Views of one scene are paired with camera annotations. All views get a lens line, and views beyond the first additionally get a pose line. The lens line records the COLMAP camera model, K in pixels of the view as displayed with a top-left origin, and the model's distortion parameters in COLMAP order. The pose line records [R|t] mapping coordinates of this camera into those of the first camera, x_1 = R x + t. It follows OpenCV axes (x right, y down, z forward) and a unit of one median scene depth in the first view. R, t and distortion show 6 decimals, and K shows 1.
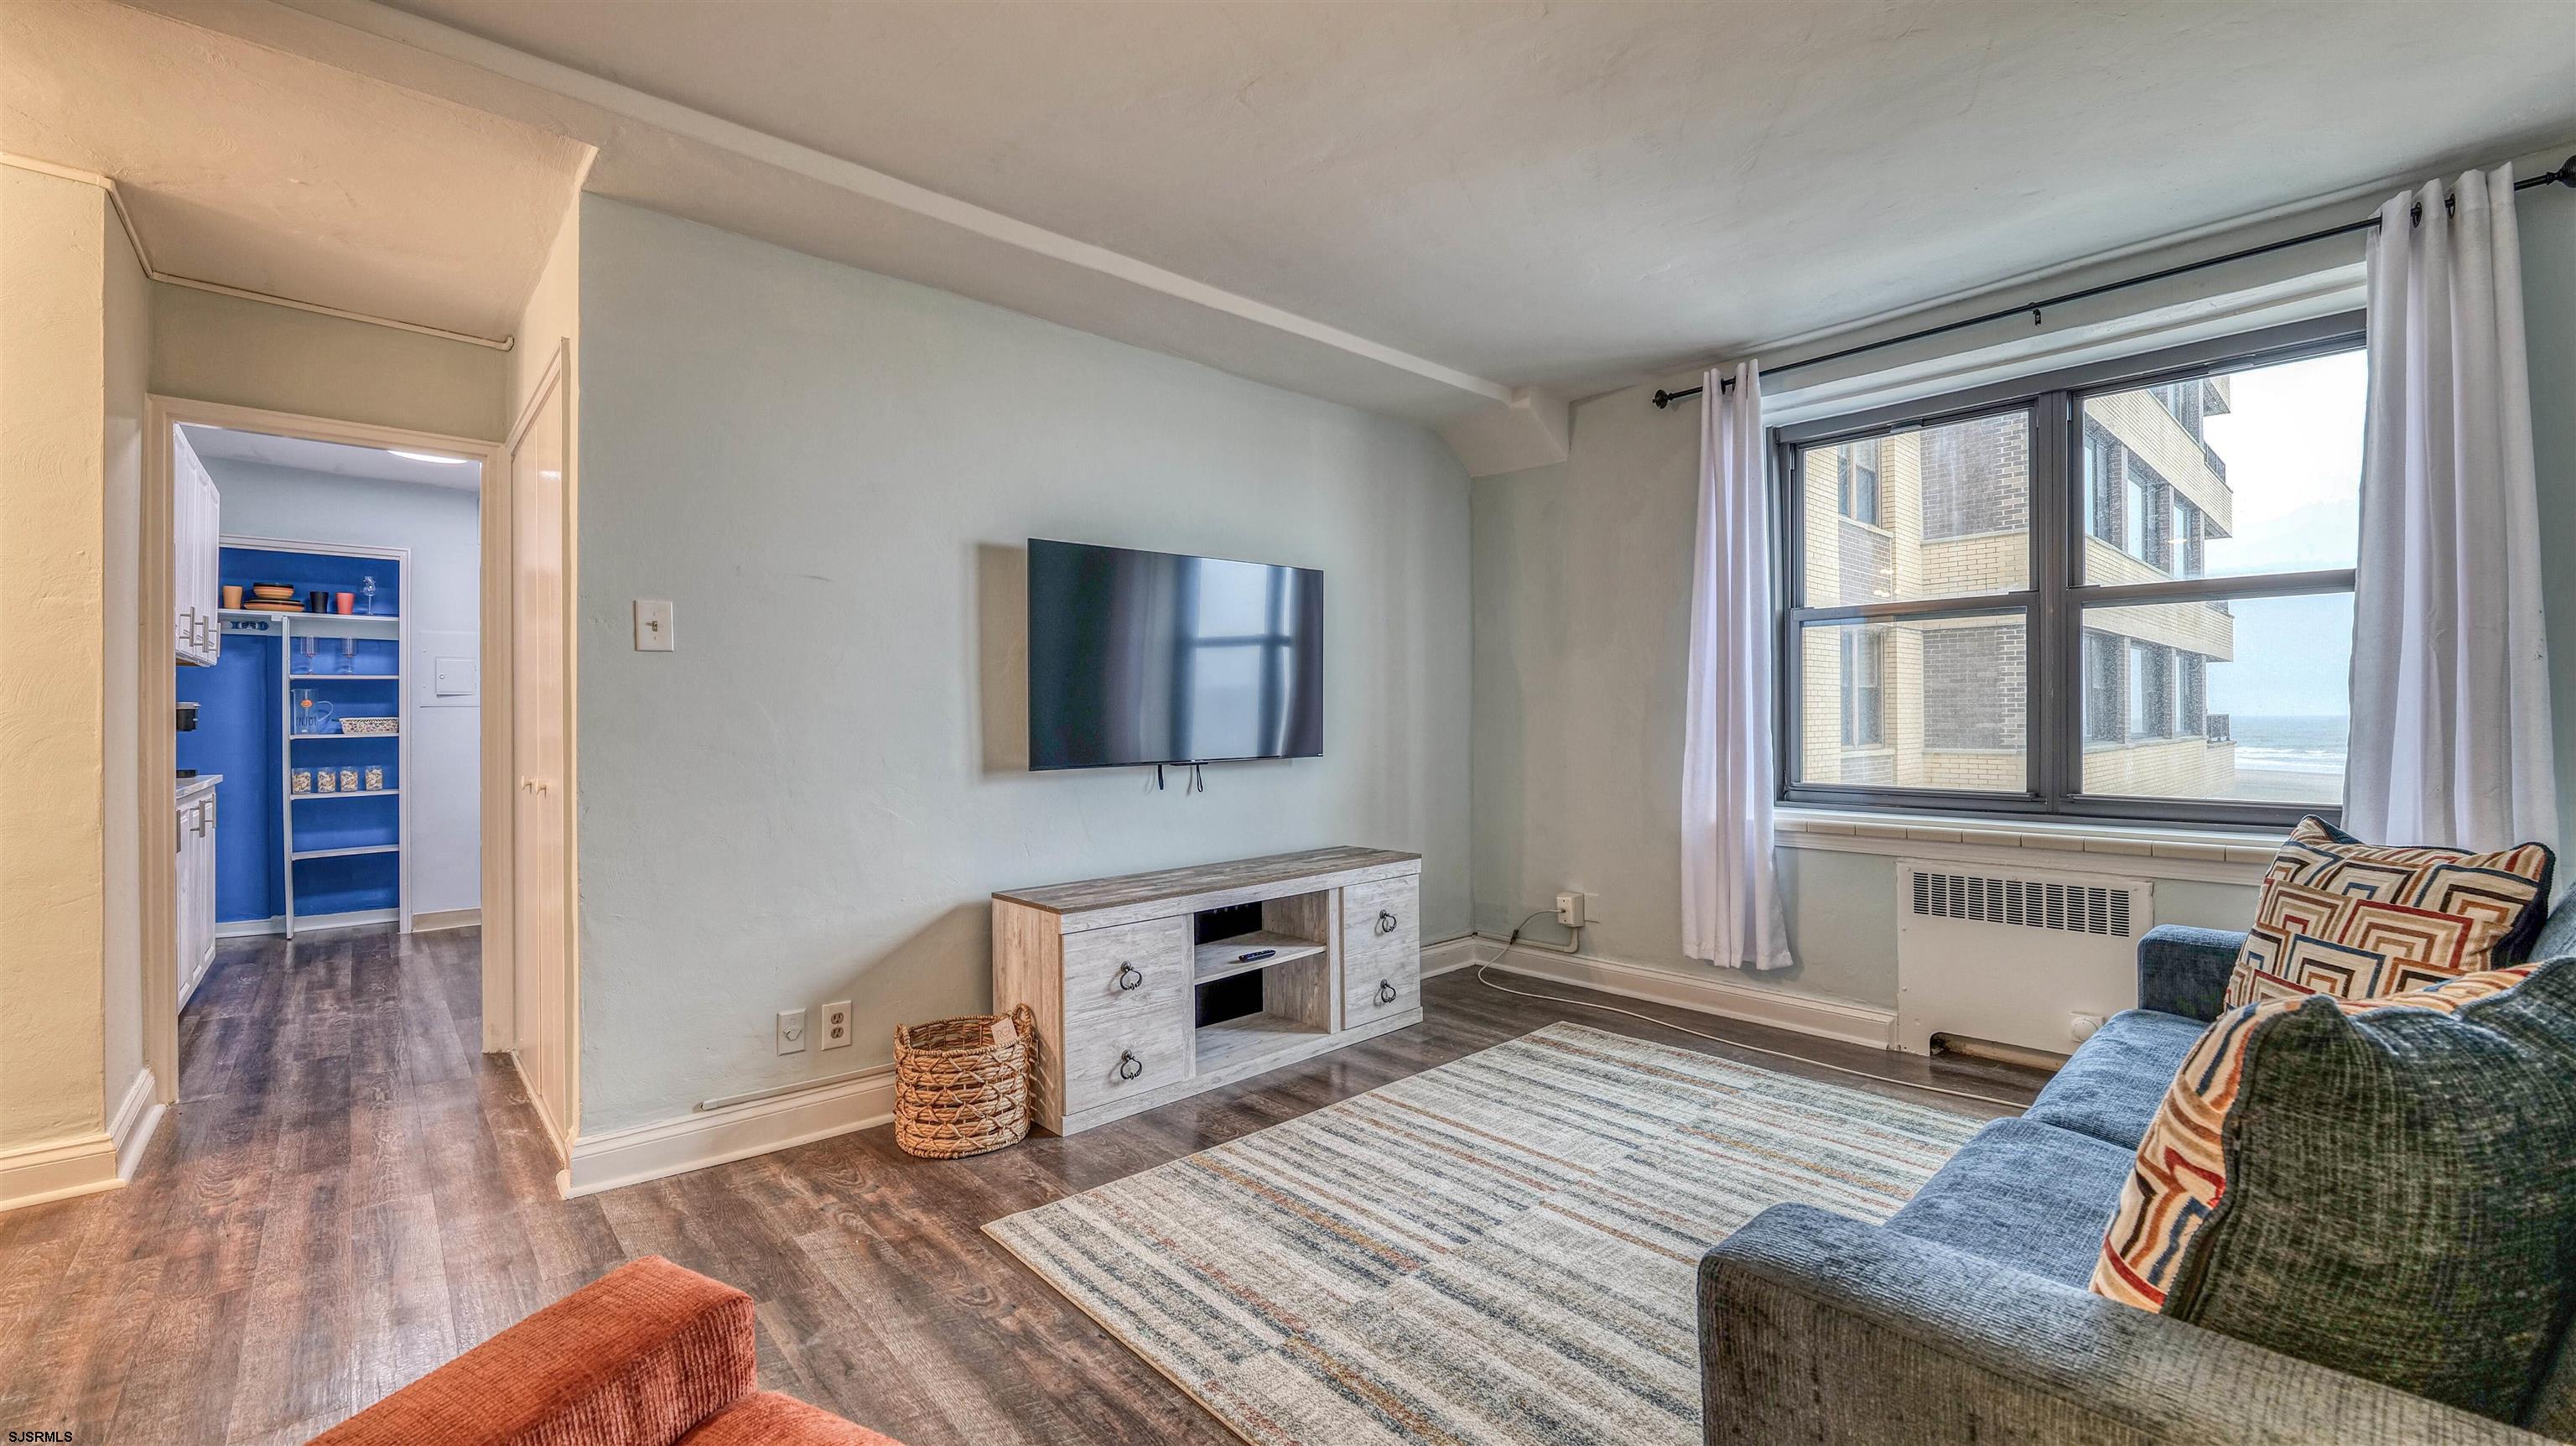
lens RADIAL K [[1049.3, 0, 1276.0], [0, 1049.3, 714.9], [0, 0, 1]] dist [-0.010295, 0.000314]
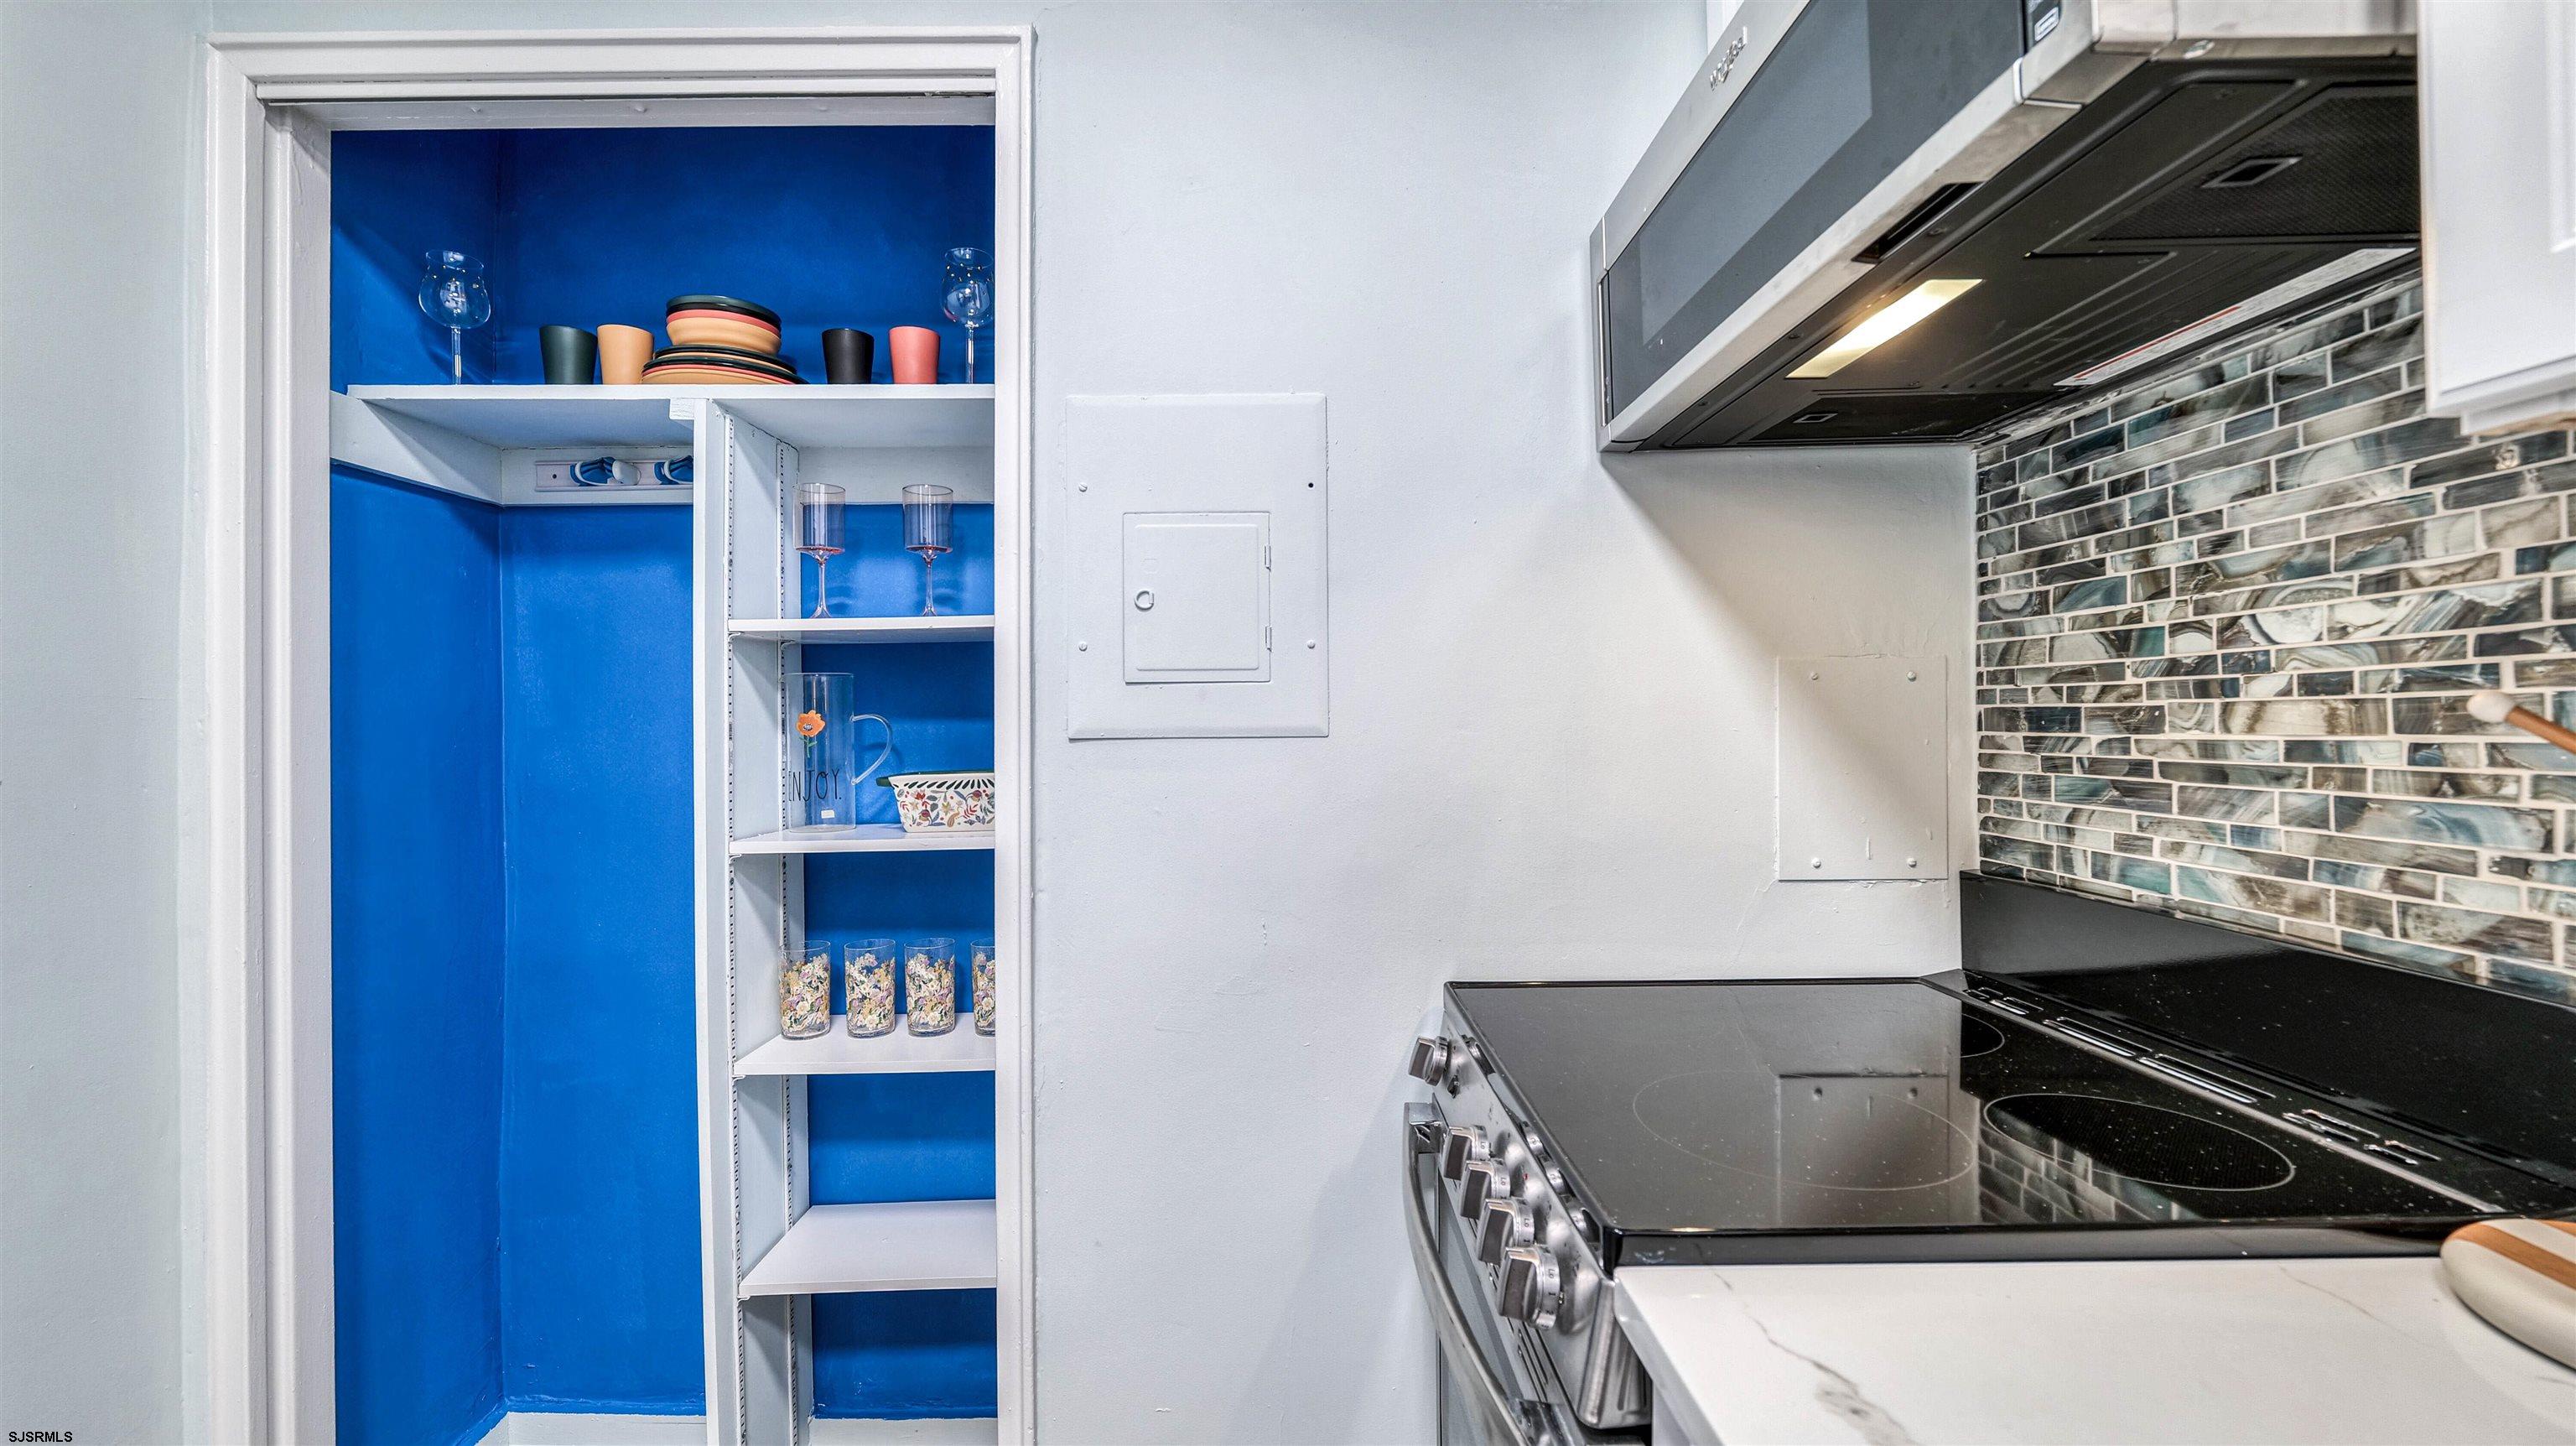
lens RADIAL K [[1049.3, 0, 1276.0], [0, 1049.3, 714.9], [0, 0, 1]] dist [-0.010295, 0.000314]
pose [[0.752332, -0.001686, -0.658781, -1.129302], [0.001911, 0.999998, -0.000377, -0.021816], [0.658781, -0.000976, 0.752334, 1.516694]]
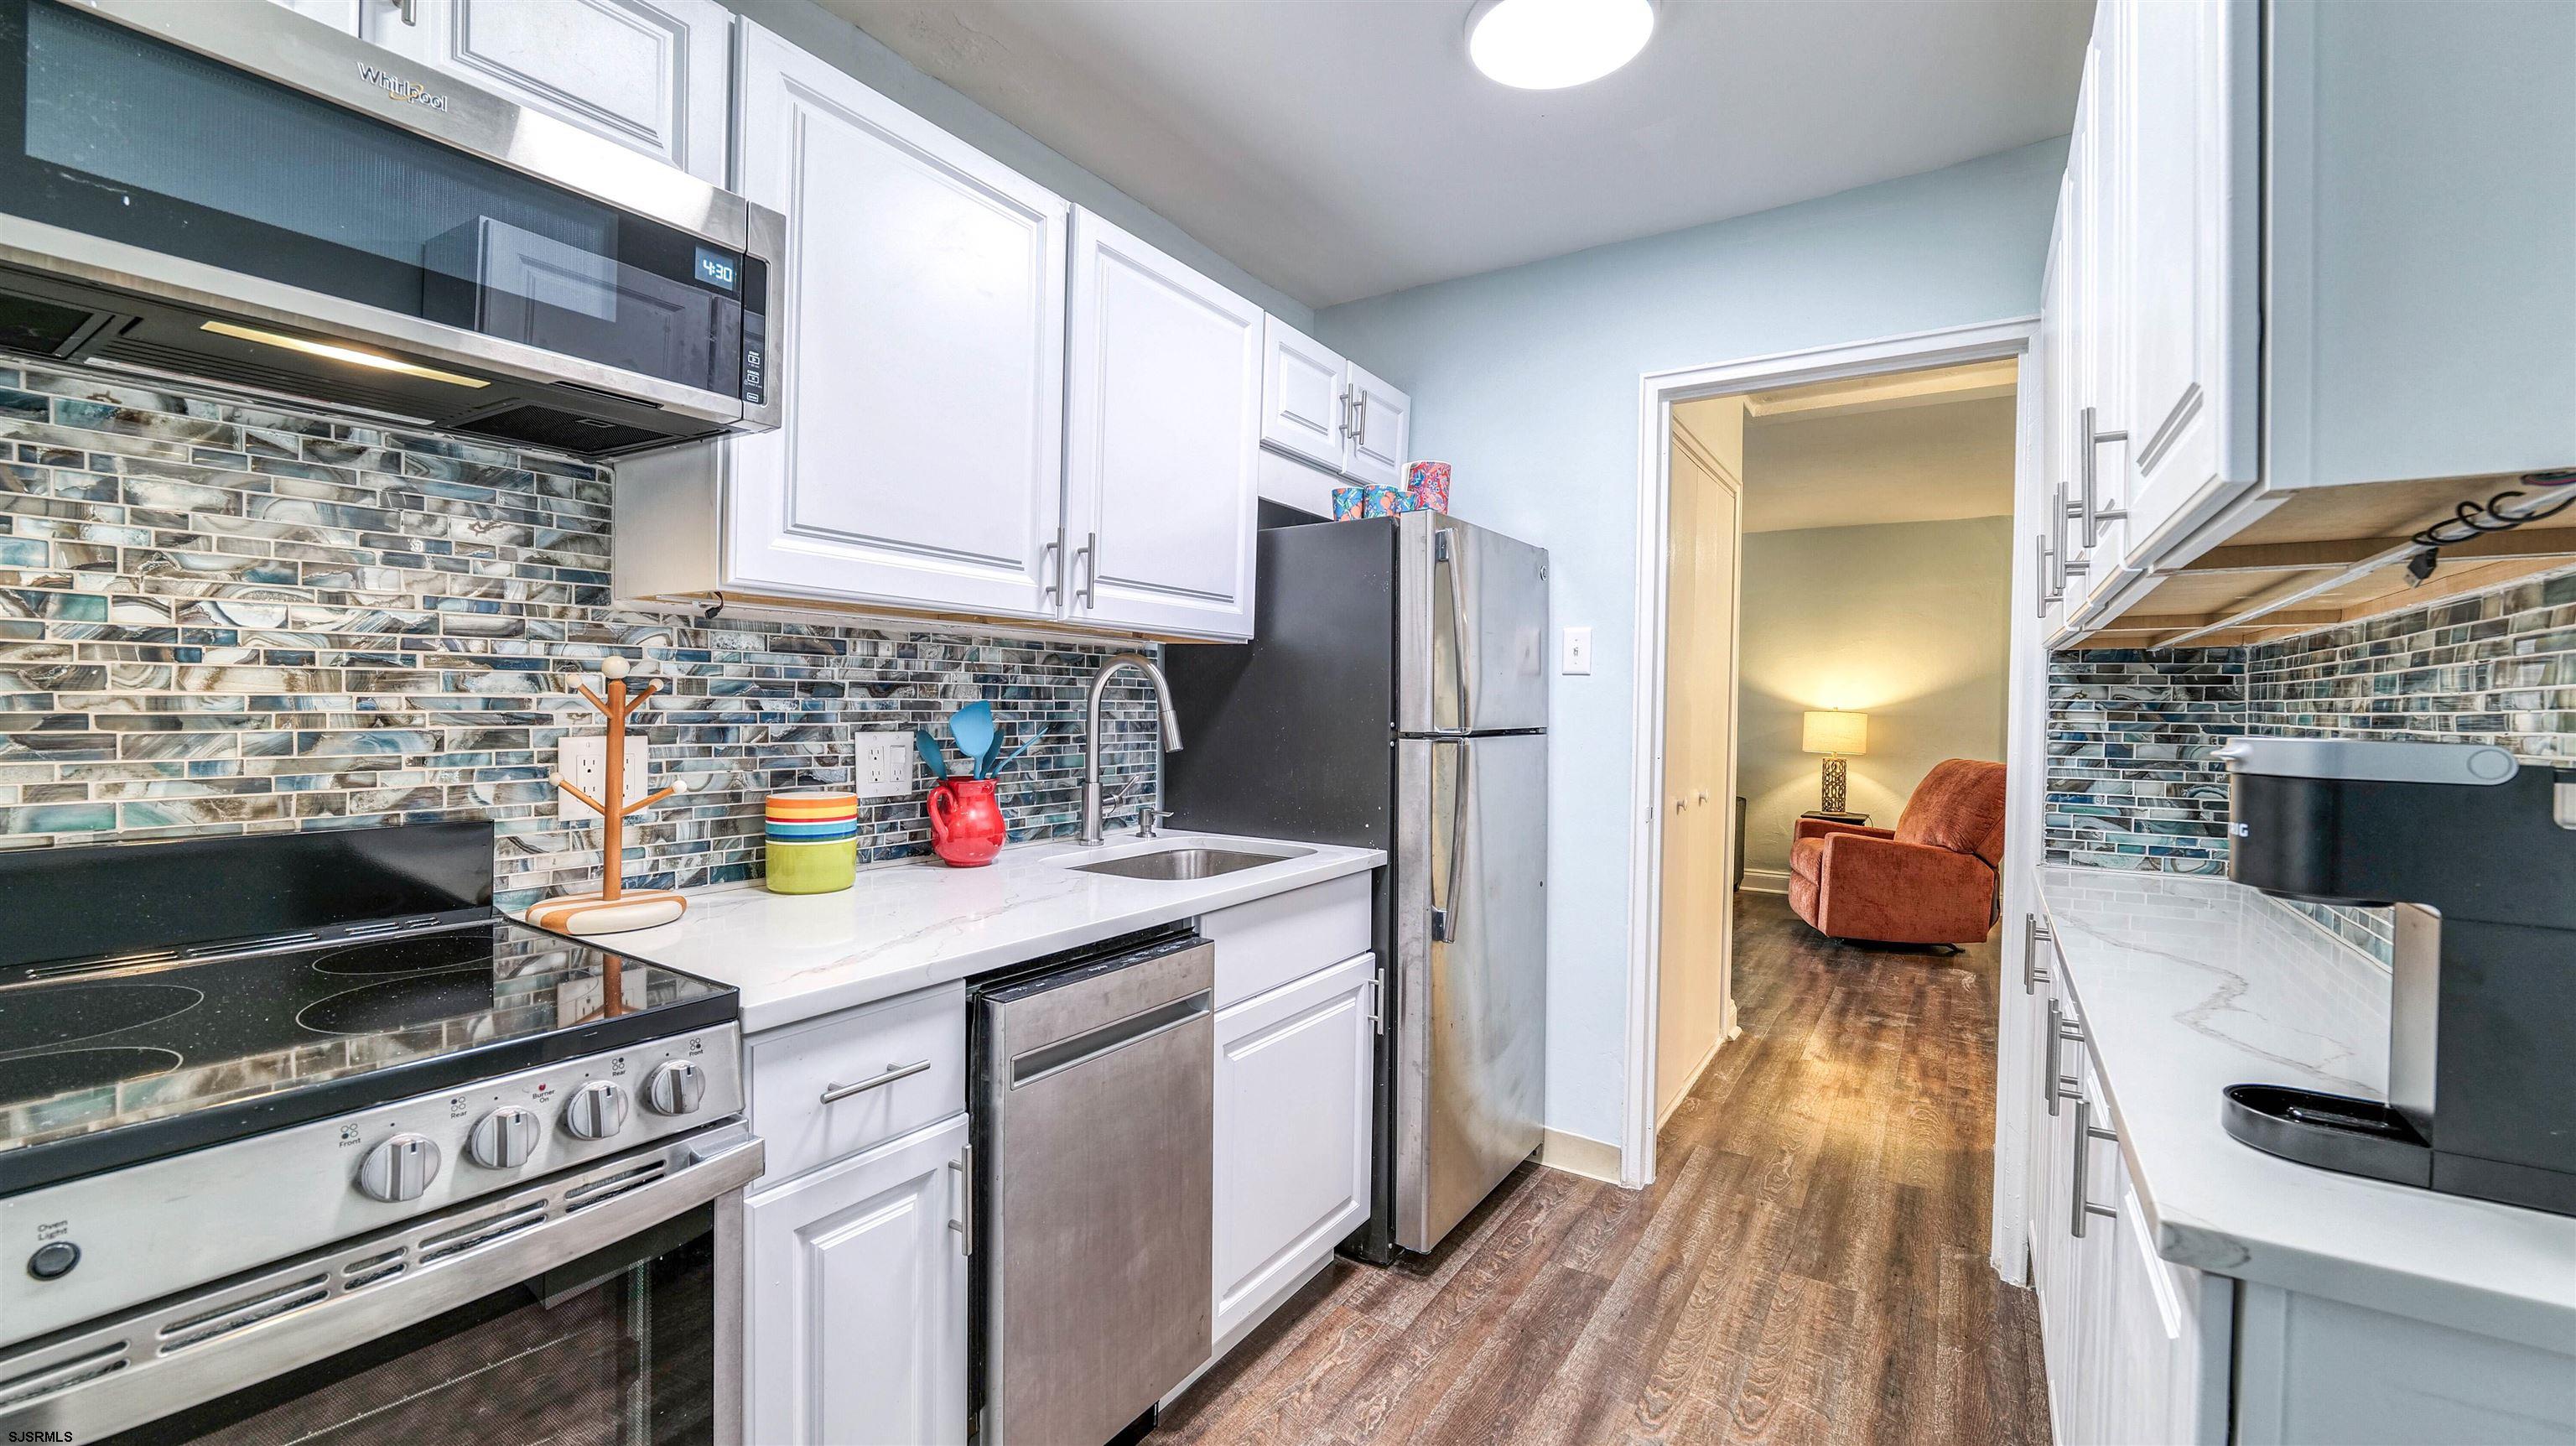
lens RADIAL K [[1049.3, 0, 1276.0], [0, 1049.3, 714.9], [0, 0, 1]] dist [-0.010295, 0.000314]
pose [[-0.257779, -0.010388, 0.966148, -1.577162], [-0.020265, 0.999780, 0.005342, -0.017395], [-0.965991, -0.018202, -0.257933, 1.628484]]
